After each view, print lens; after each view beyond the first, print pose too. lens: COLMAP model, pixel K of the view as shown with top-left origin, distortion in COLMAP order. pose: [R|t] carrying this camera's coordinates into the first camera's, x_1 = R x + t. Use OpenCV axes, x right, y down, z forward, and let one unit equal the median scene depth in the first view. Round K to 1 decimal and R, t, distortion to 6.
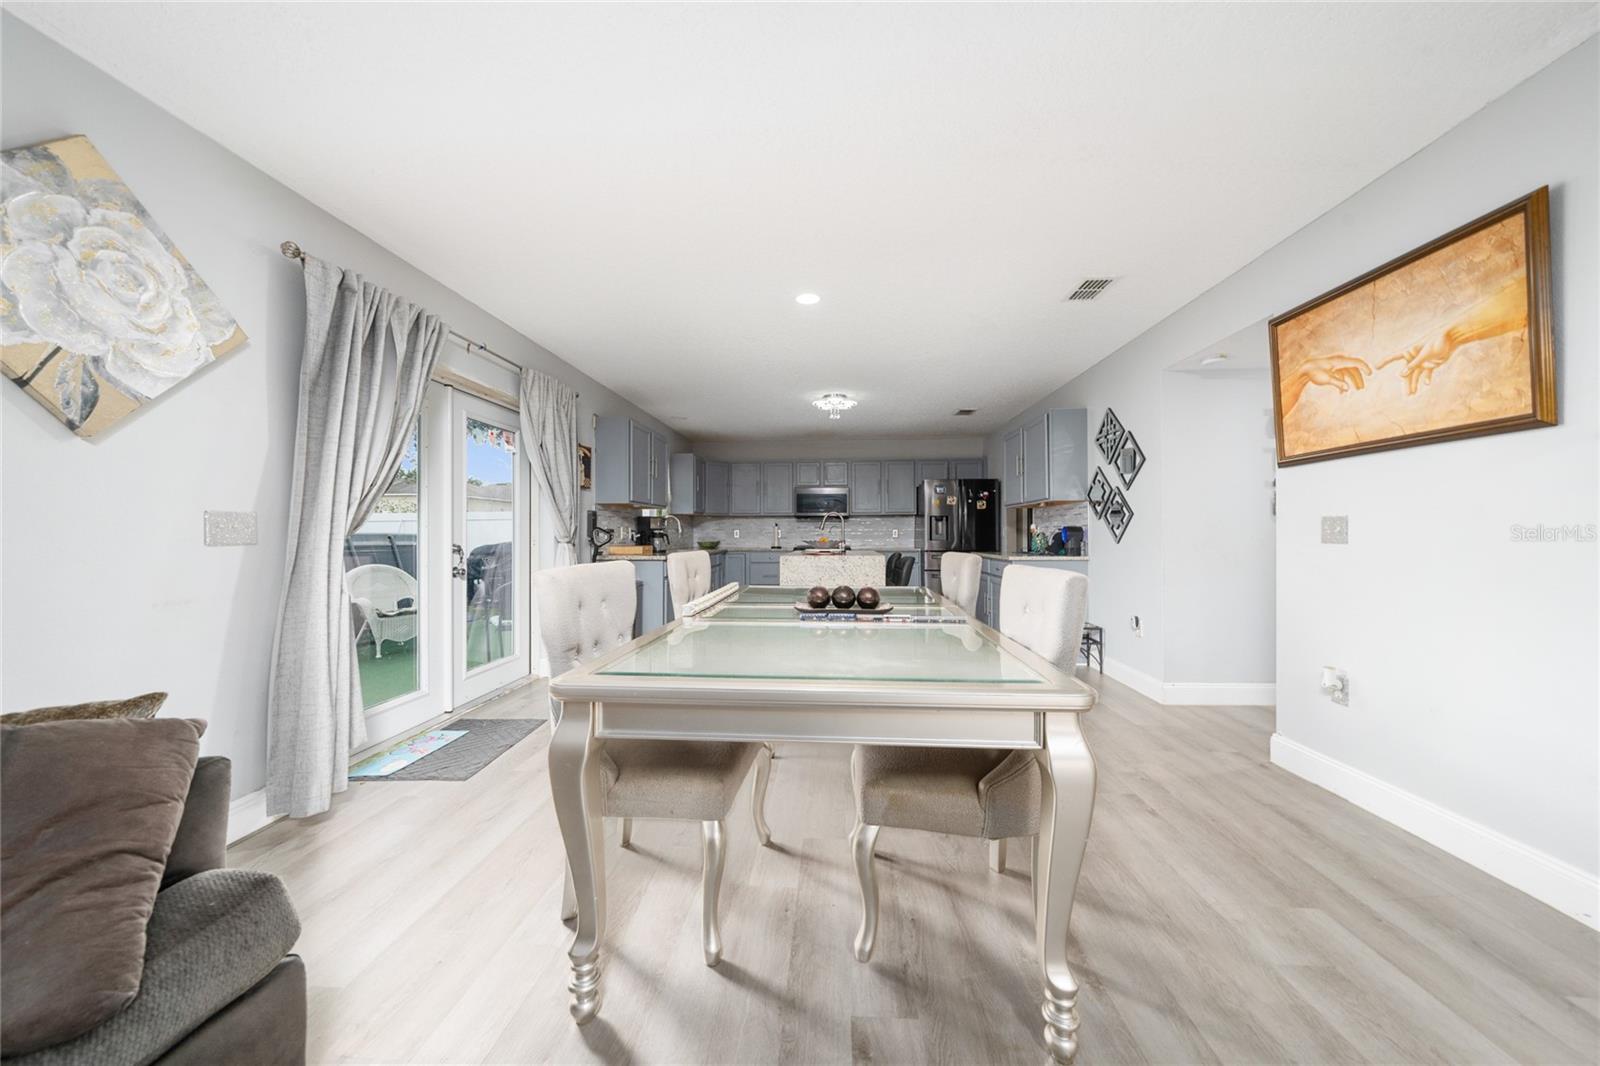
lens RADIAL K [[543.1, 0, 806.5], [0, 543.1, 529.4], [0, 0, 1]] dist [-0.000705, 0.000239]
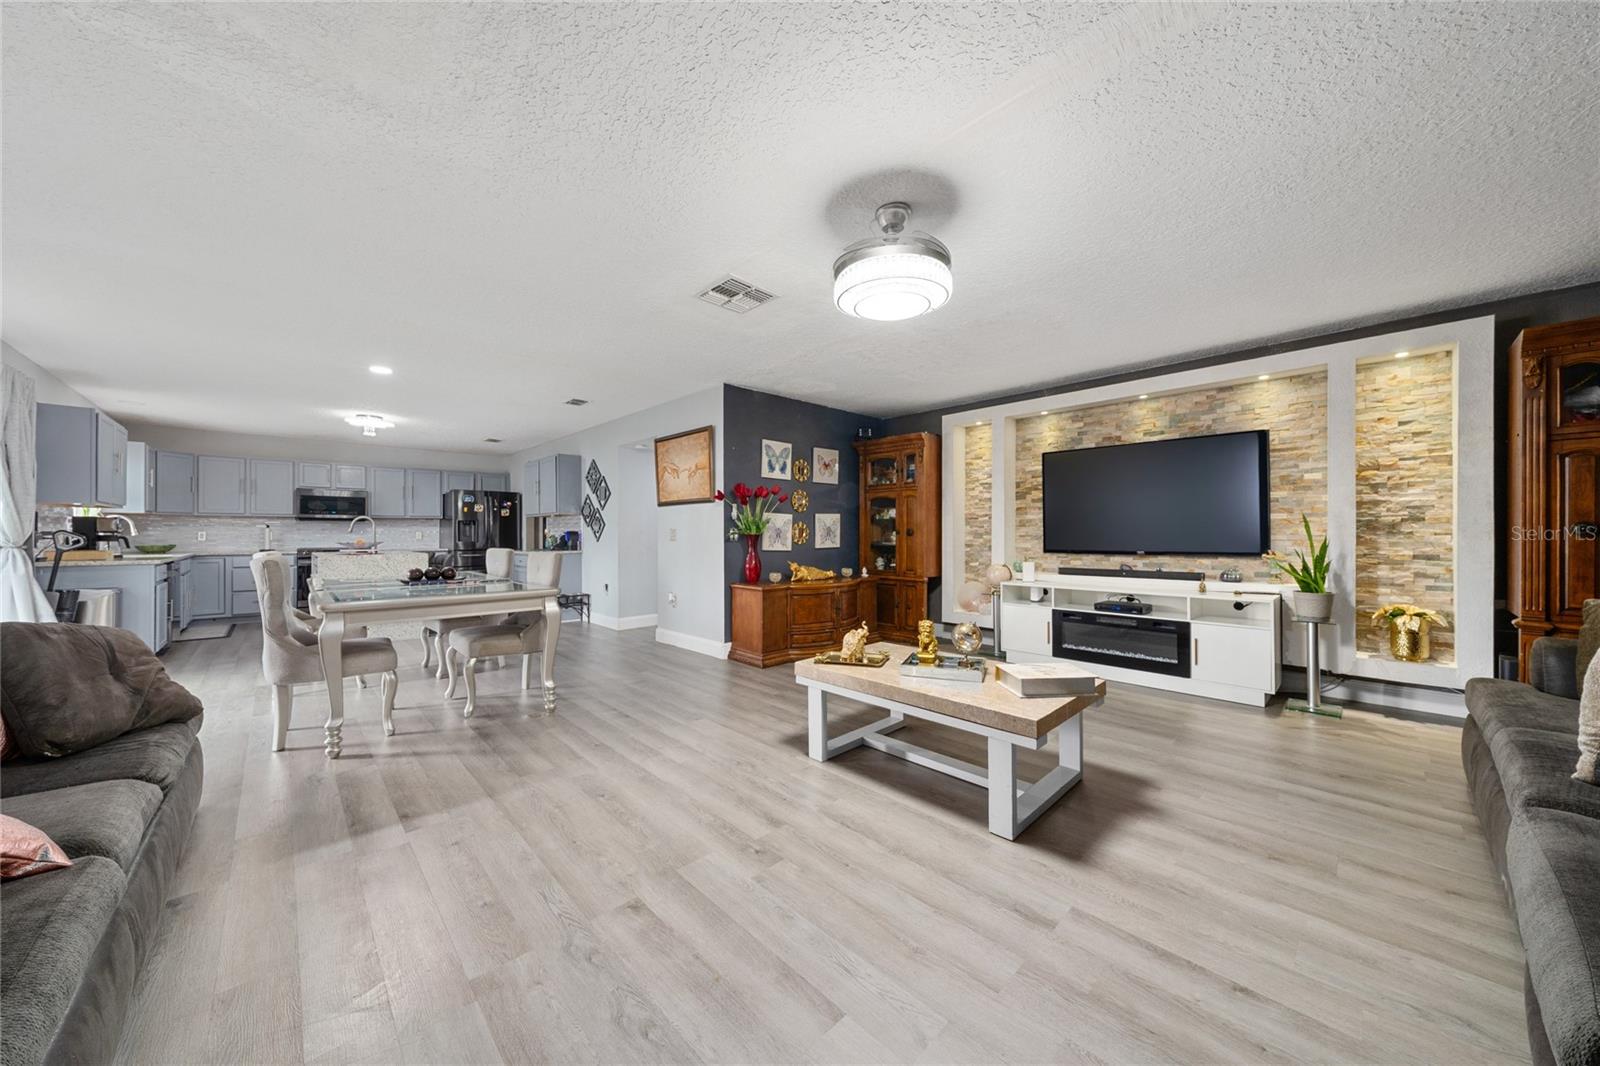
lens RADIAL K [[543.1, 0, 798.7], [0, 543.1, 536.3], [0, 0, 1]] dist [-0.000705, 0.000239]
pose [[0.679954, -0.001900, 0.733252, -0.225165], [-0.006826, 0.999937, 0.008920, -0.010387], [-0.733223, -0.011070, 0.679898, -0.577083]]
